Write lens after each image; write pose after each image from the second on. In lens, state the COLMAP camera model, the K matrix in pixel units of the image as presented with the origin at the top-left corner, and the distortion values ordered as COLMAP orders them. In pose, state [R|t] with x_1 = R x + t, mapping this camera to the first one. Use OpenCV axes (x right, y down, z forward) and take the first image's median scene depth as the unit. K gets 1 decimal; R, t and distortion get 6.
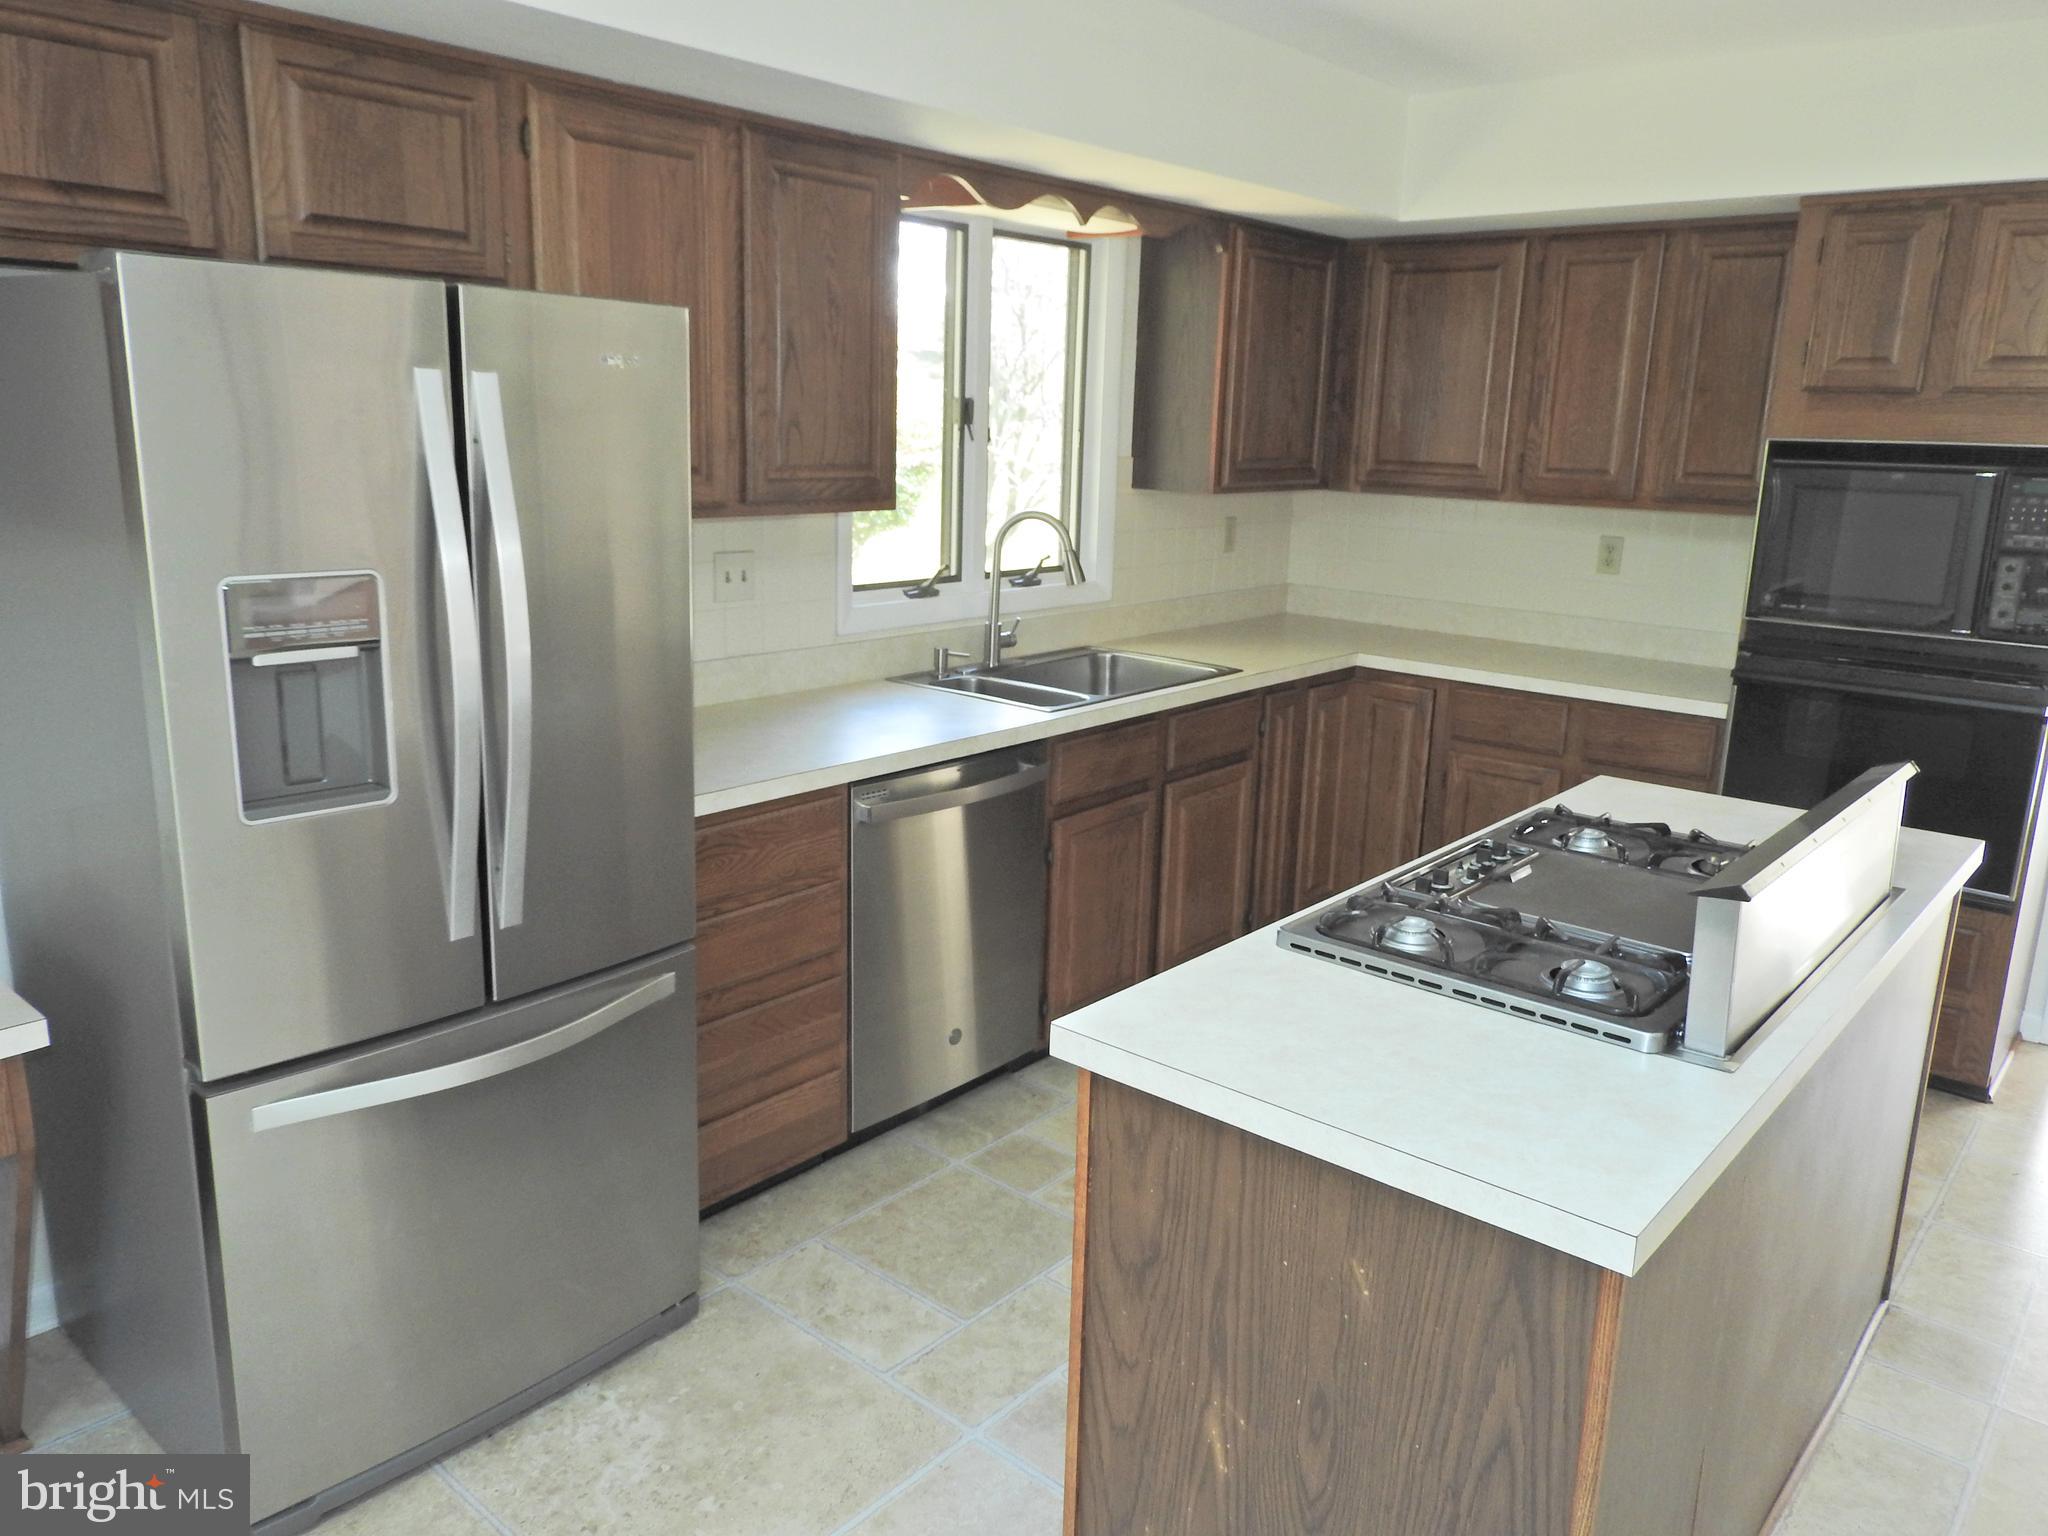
lens RADIAL K [[1480.4, 0, 1024.0], [0, 1480.4, 768.0], [0, 0, 1]] dist [0.023063, -0.007977]
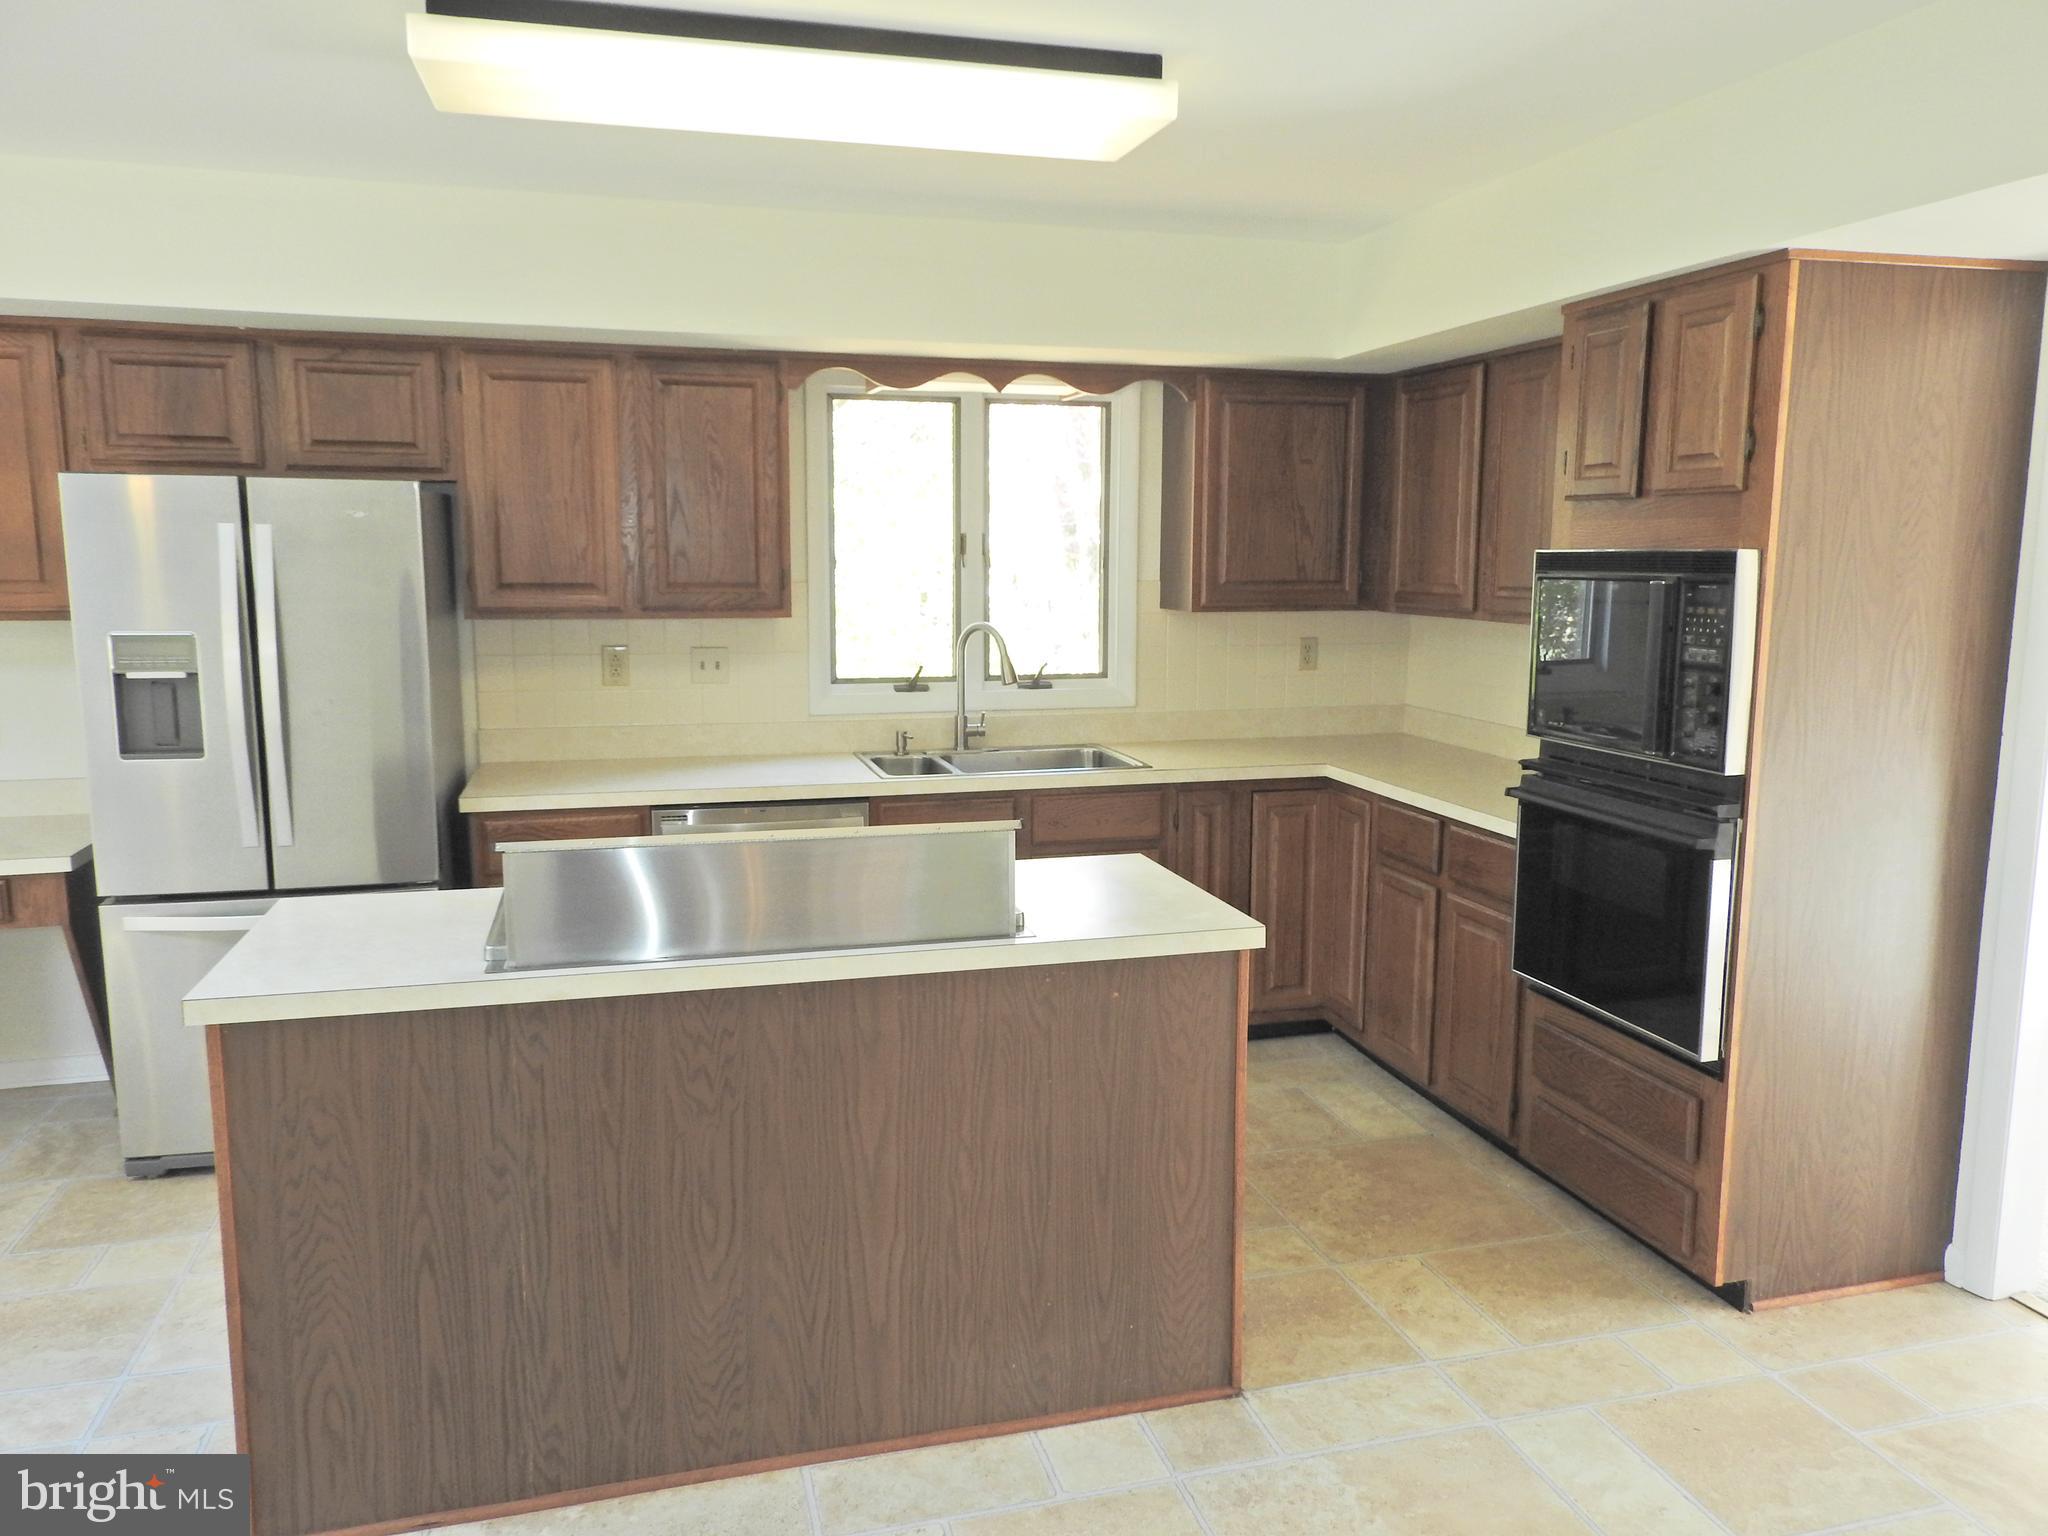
lens RADIAL K [[1480.4, 0, 1024.0], [0, 1480.4, 768.0], [0, 0, 1]] dist [0.023063, -0.007977]
pose [[0.824563, 0.058767, -0.562710, 0.823152], [-0.114115, 0.991425, -0.063677, 0.019546], [0.554142, 0.116720, 0.824198, 0.040395]]
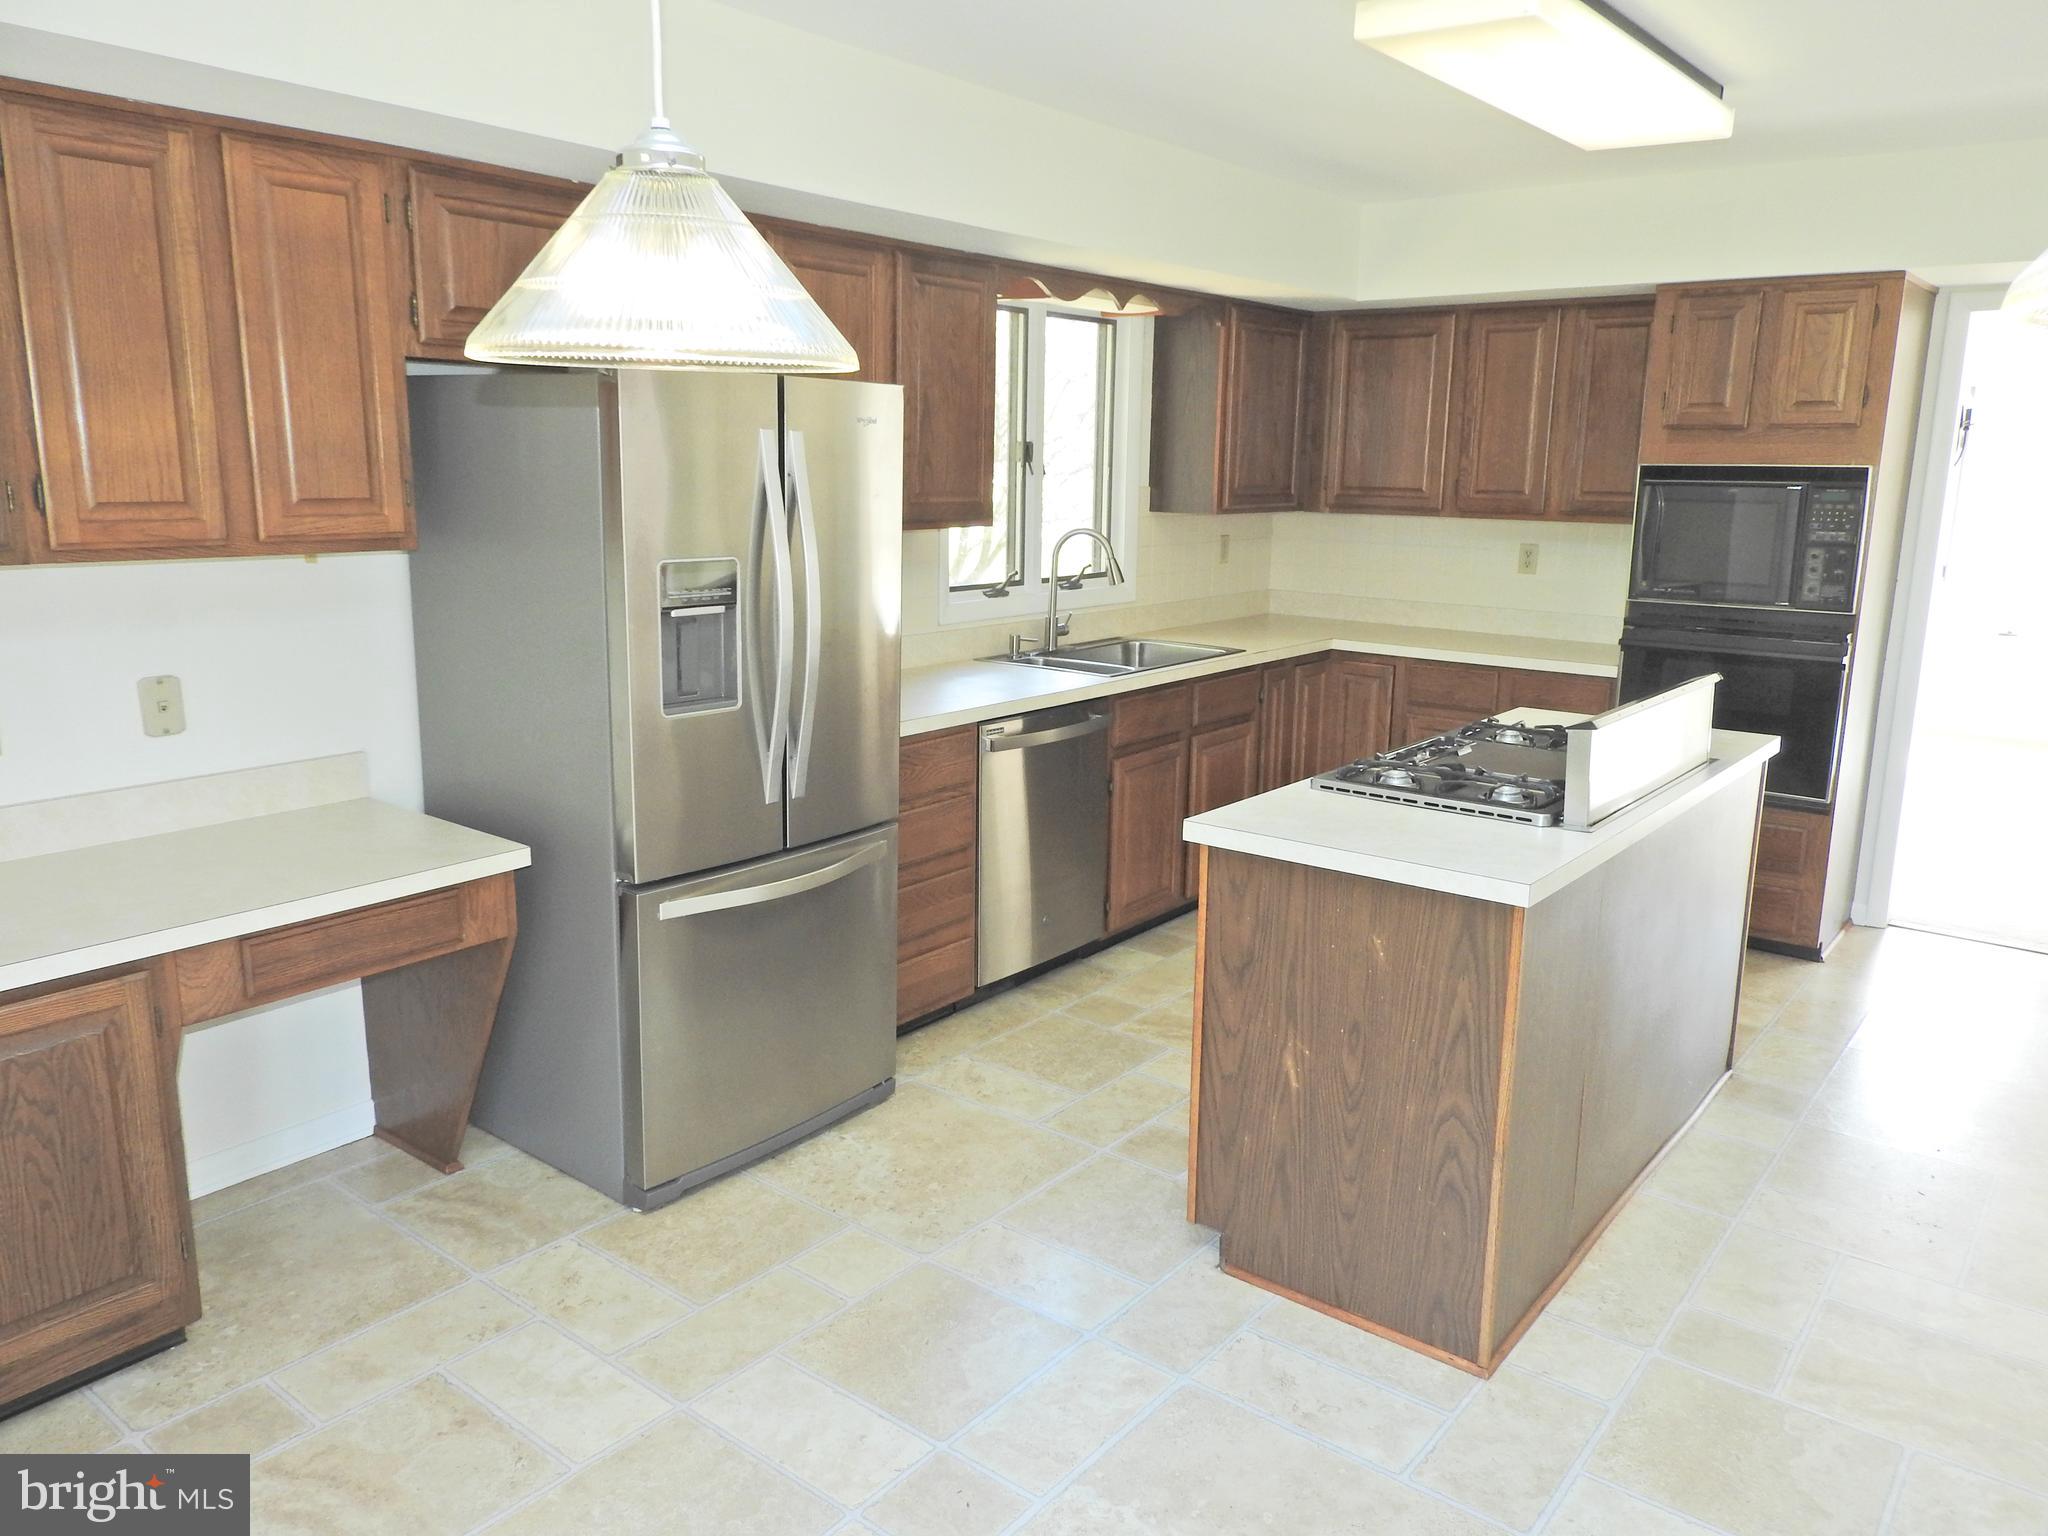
lens RADIAL K [[1480.4, 0, 1024.0], [0, 1480.4, 768.0], [0, 0, 1]] dist [0.023063, -0.007977]
pose [[0.999165, -0.021473, 0.034765, -0.107634], [0.022401, 0.999397, -0.026526, 0.077581], [-0.034175, 0.027282, 0.999043, -0.319045]]
